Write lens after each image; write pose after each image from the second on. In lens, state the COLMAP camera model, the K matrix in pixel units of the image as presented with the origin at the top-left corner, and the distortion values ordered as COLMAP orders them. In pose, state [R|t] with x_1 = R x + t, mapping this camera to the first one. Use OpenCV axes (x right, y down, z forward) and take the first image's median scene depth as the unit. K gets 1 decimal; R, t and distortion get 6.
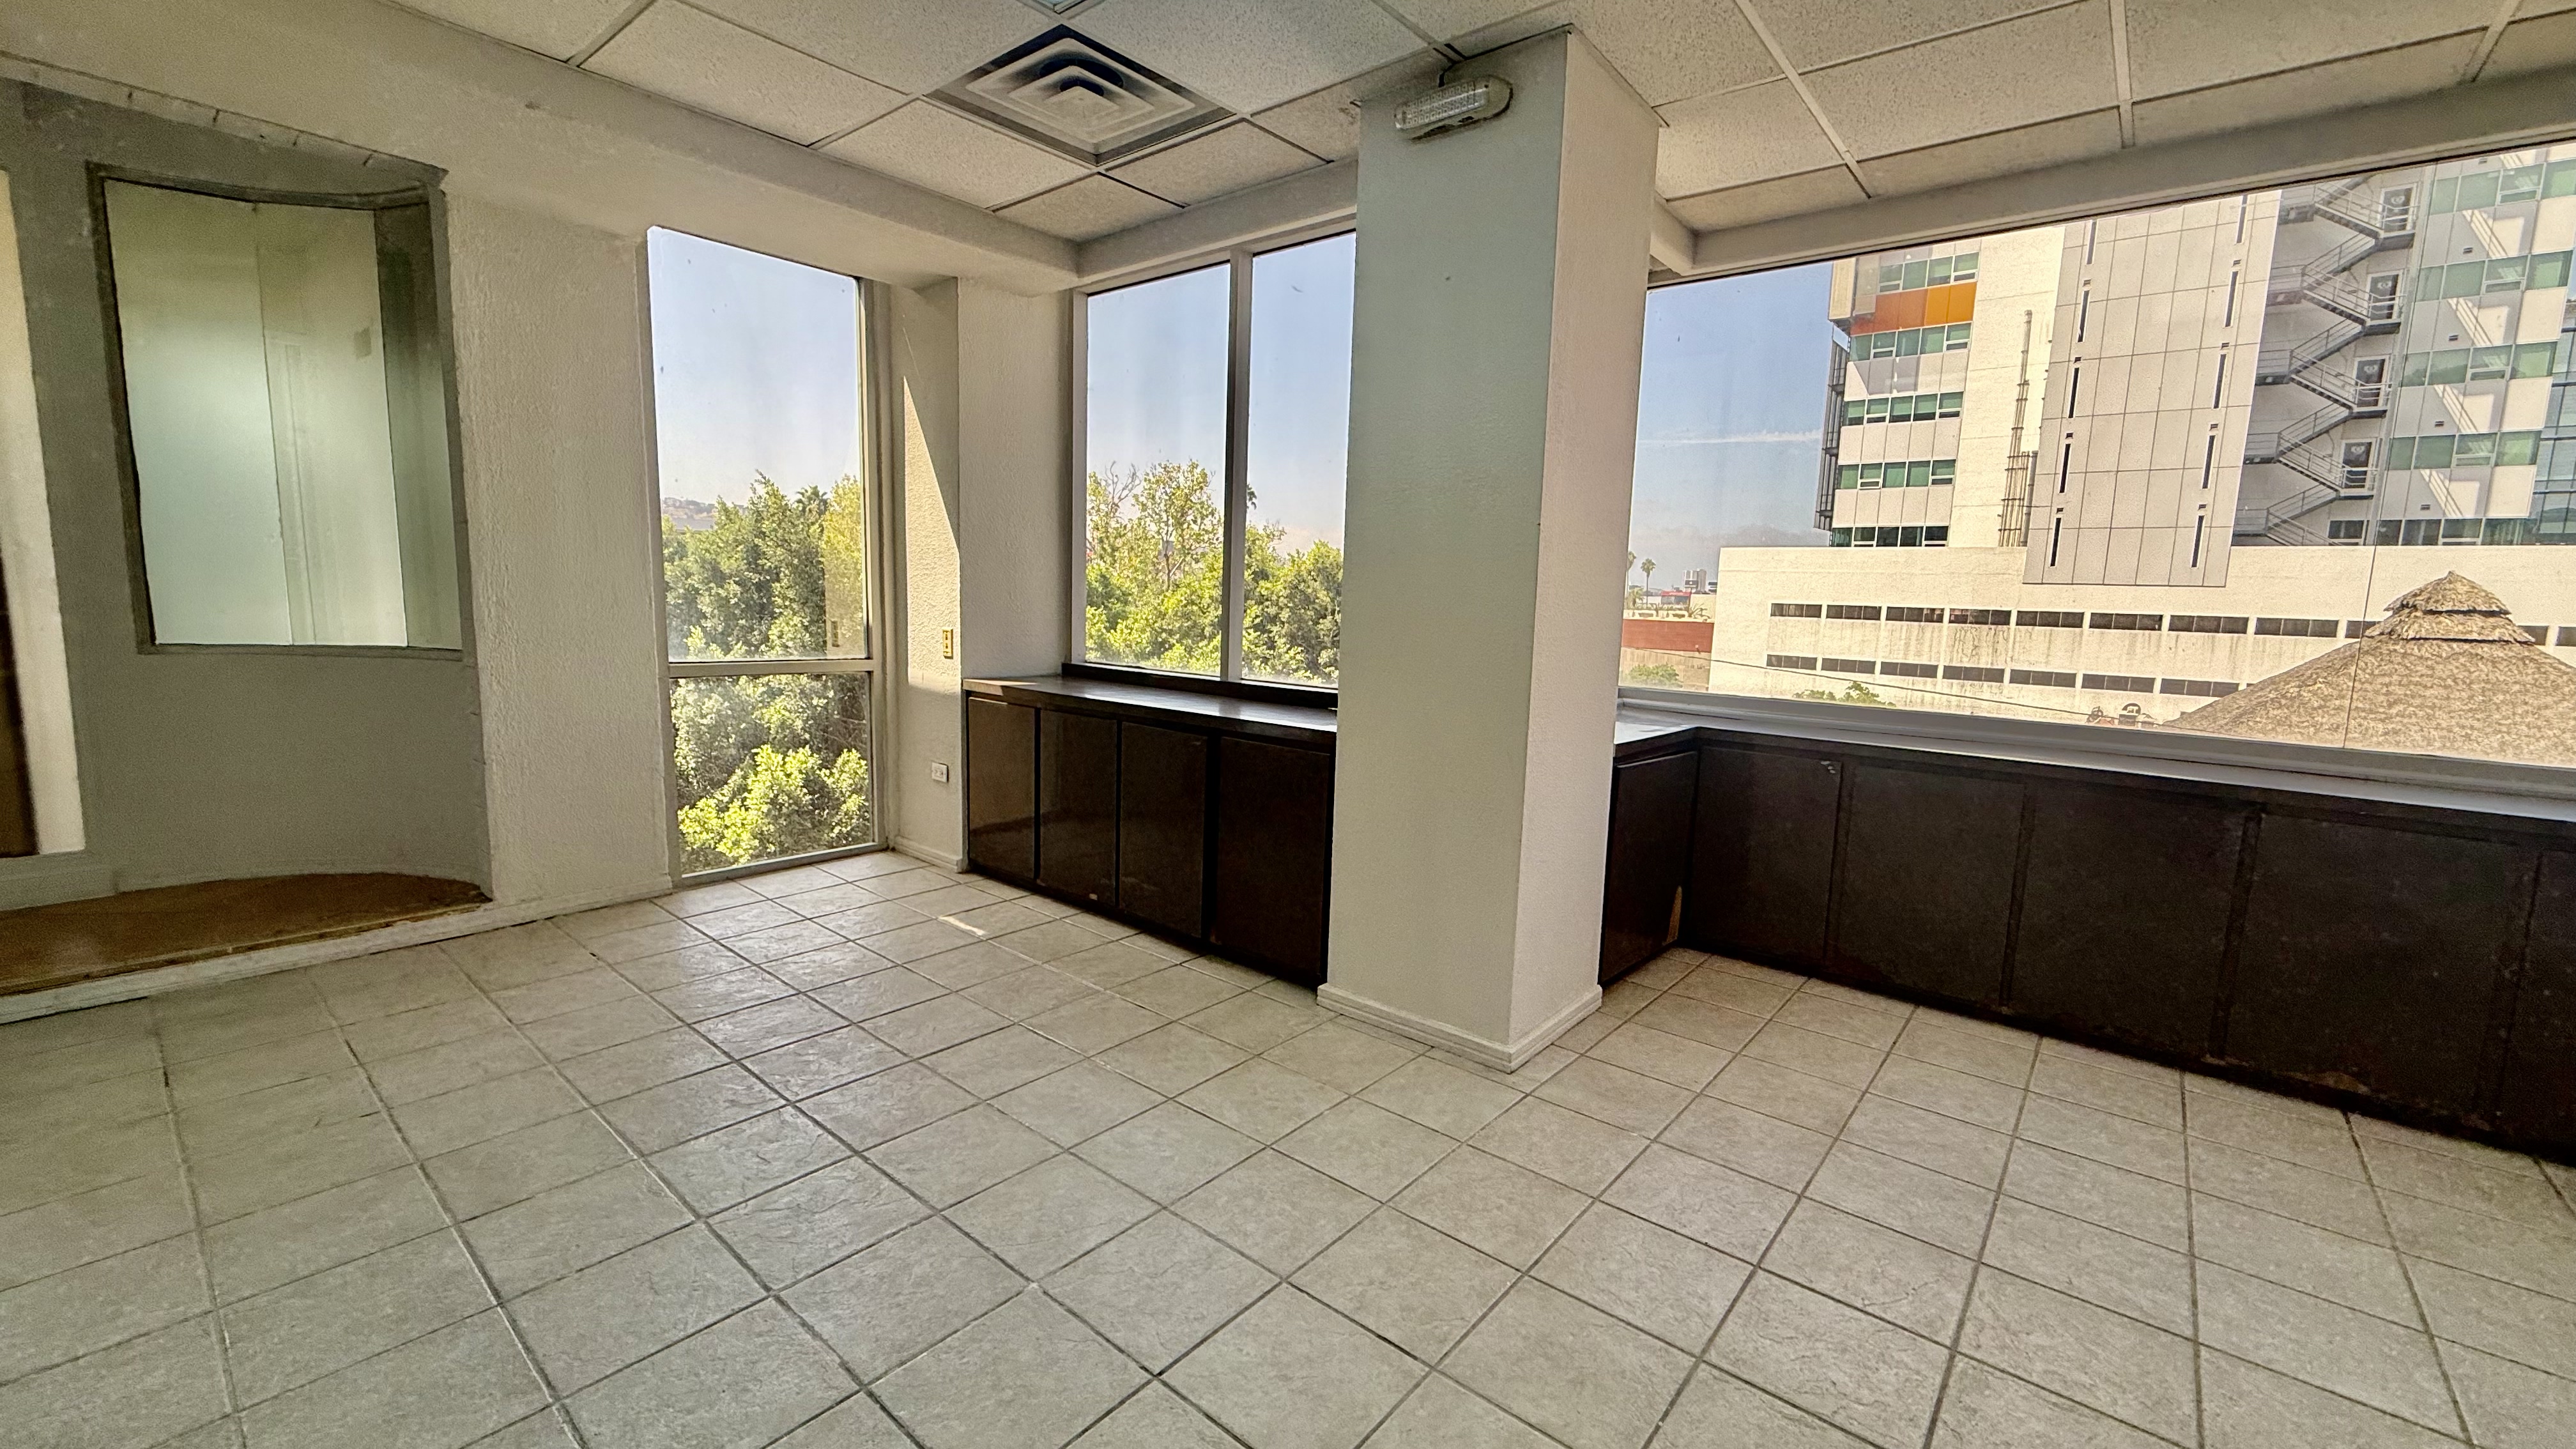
lens RADIAL K [[1028.7, 0, 1286.9], [0, 1028.7, 720.5], [0, 0, 1]] dist [0.000300, 0.000045]
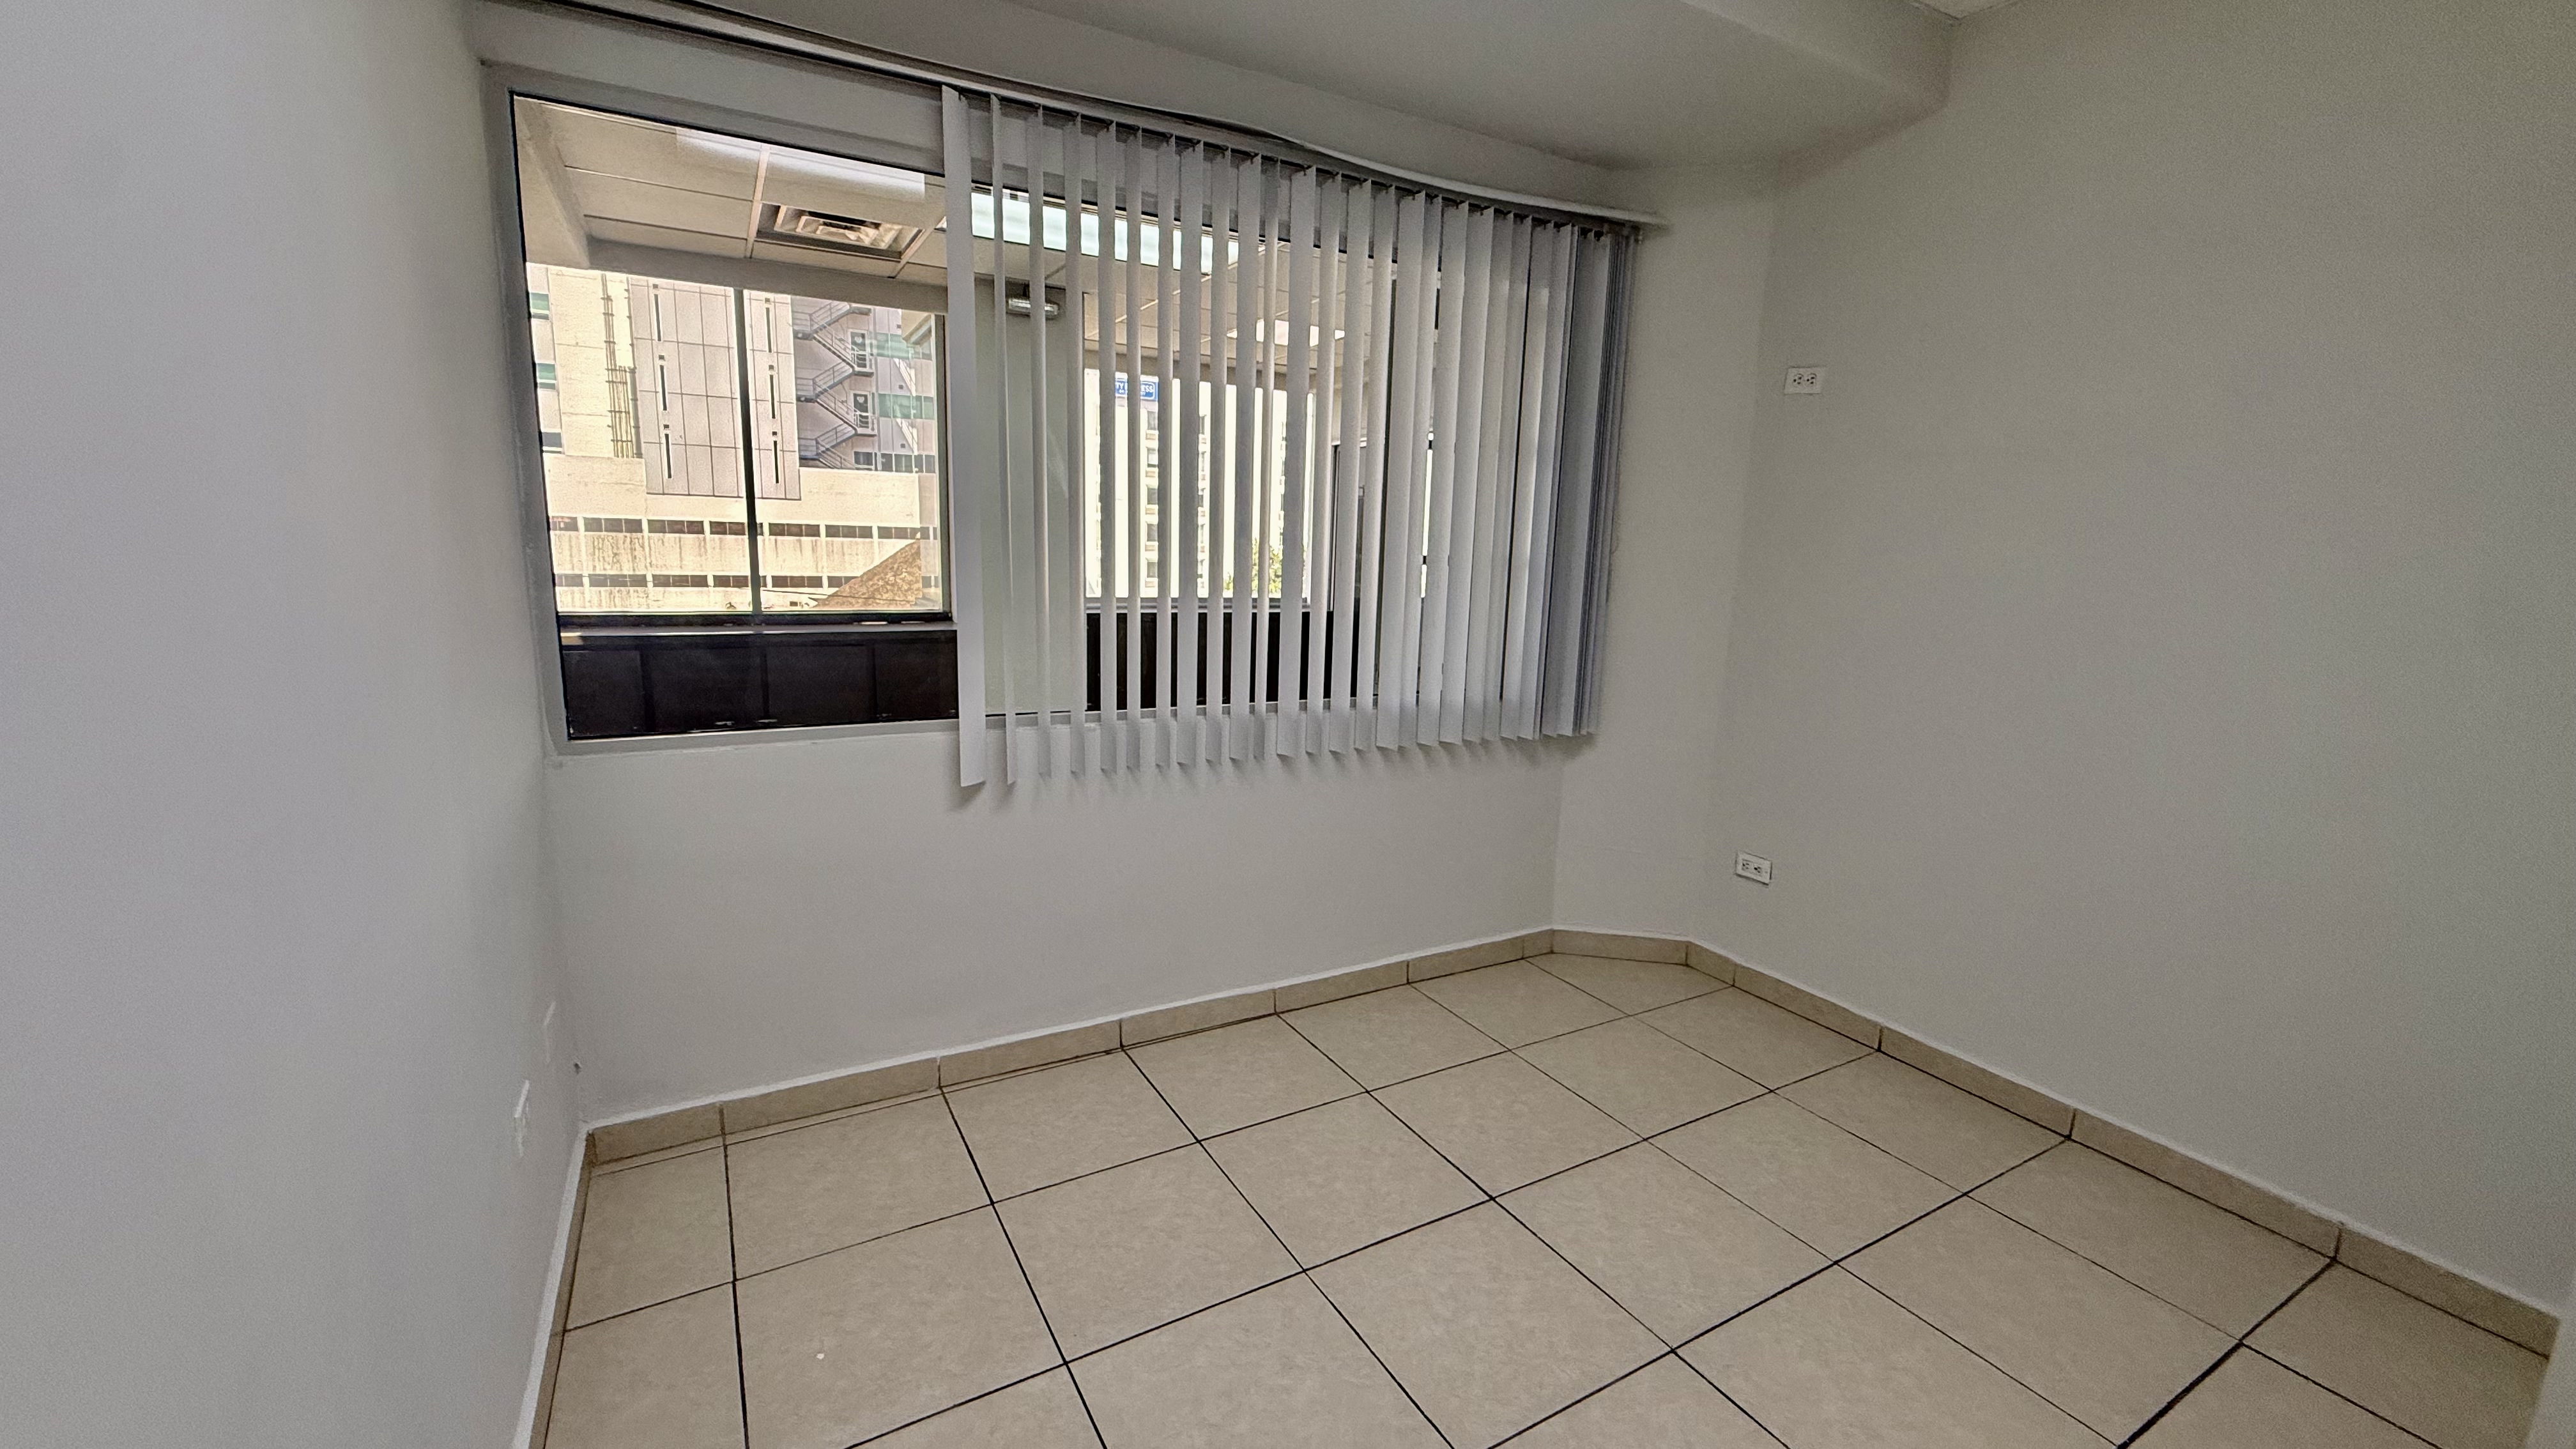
lens RADIAL K [[1028.7, 0, 1285.1], [0, 1028.7, 720.9], [0, 0, 1]] dist [0.000300, 0.000045]
pose [[0.355295, -0.182782, 0.916709, -0.086419], [0.098576, 0.982554, 0.157705, -0.003743], [-0.929542, 0.034333, 0.367114, -0.008688]]
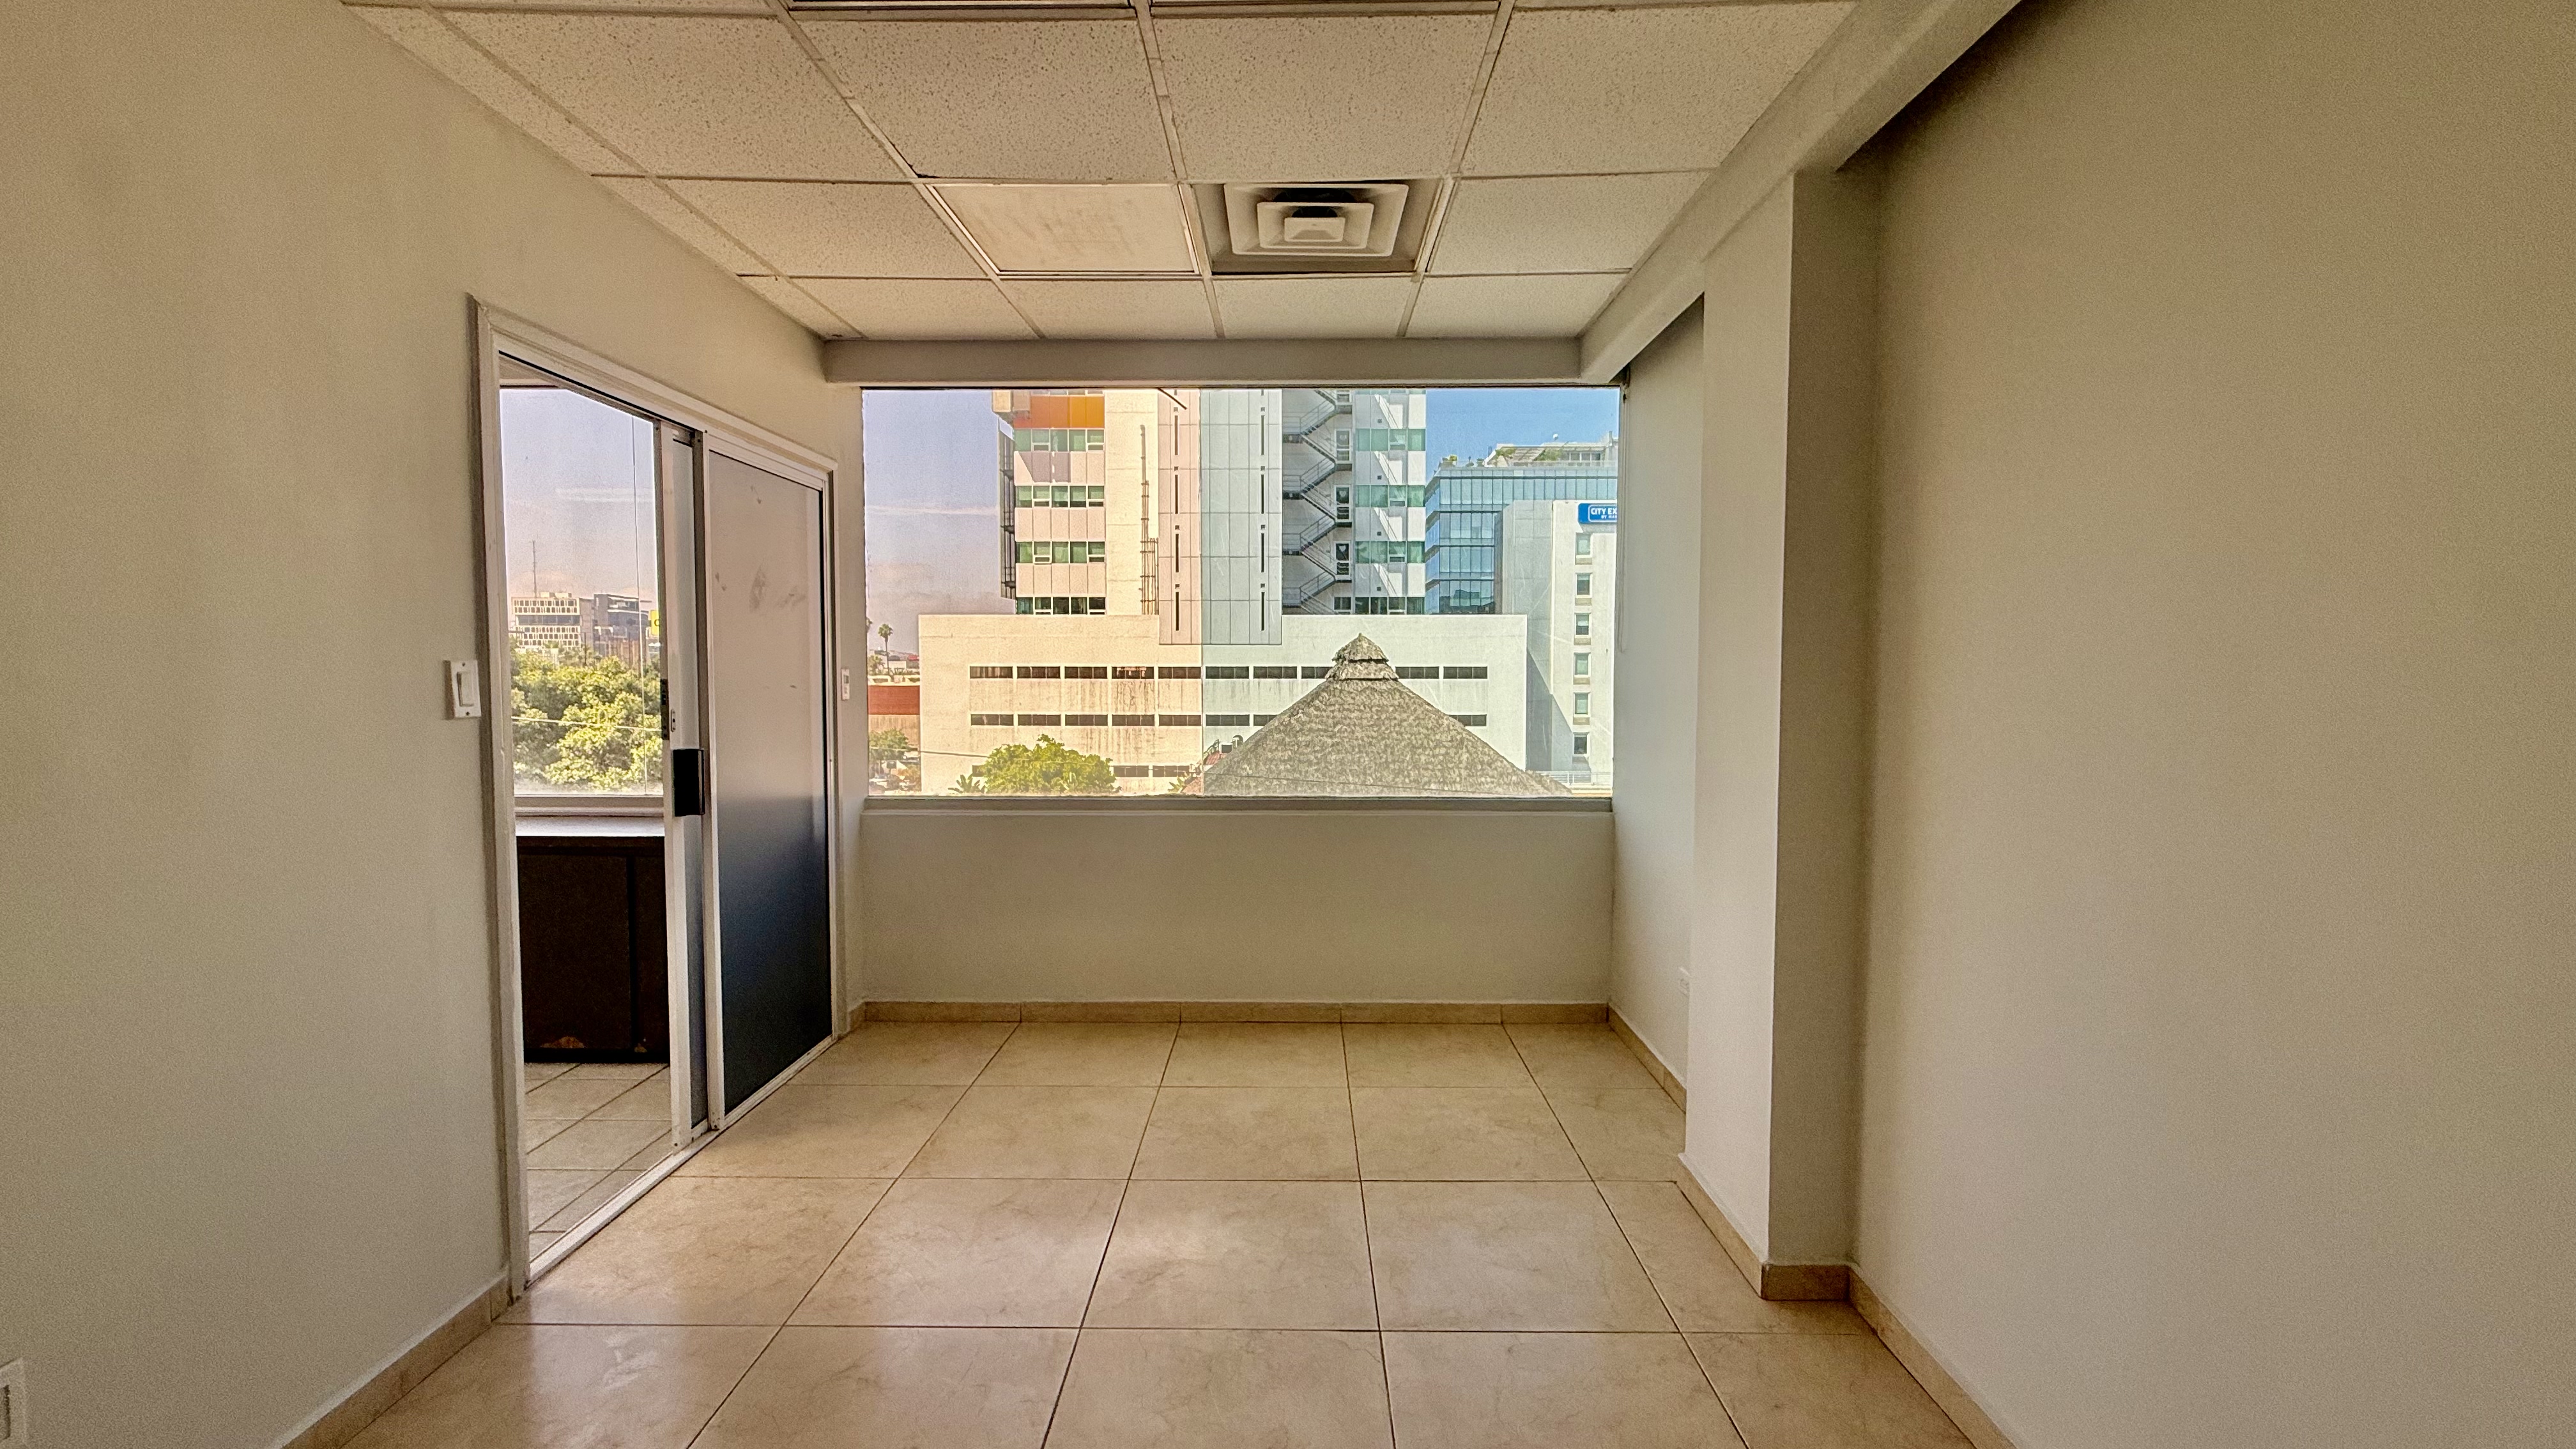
lens RADIAL K [[1028.7, 0, 1287.3], [0, 1028.7, 721.6], [0, 0, 1]] dist [0.000300, 0.000045]
pose [[0.767437, -0.065087, 0.637812, 0.048678], [0.103733, 0.994331, -0.023346, 0.003108], [-0.632677, 0.084079, 0.769838, -0.036764]]
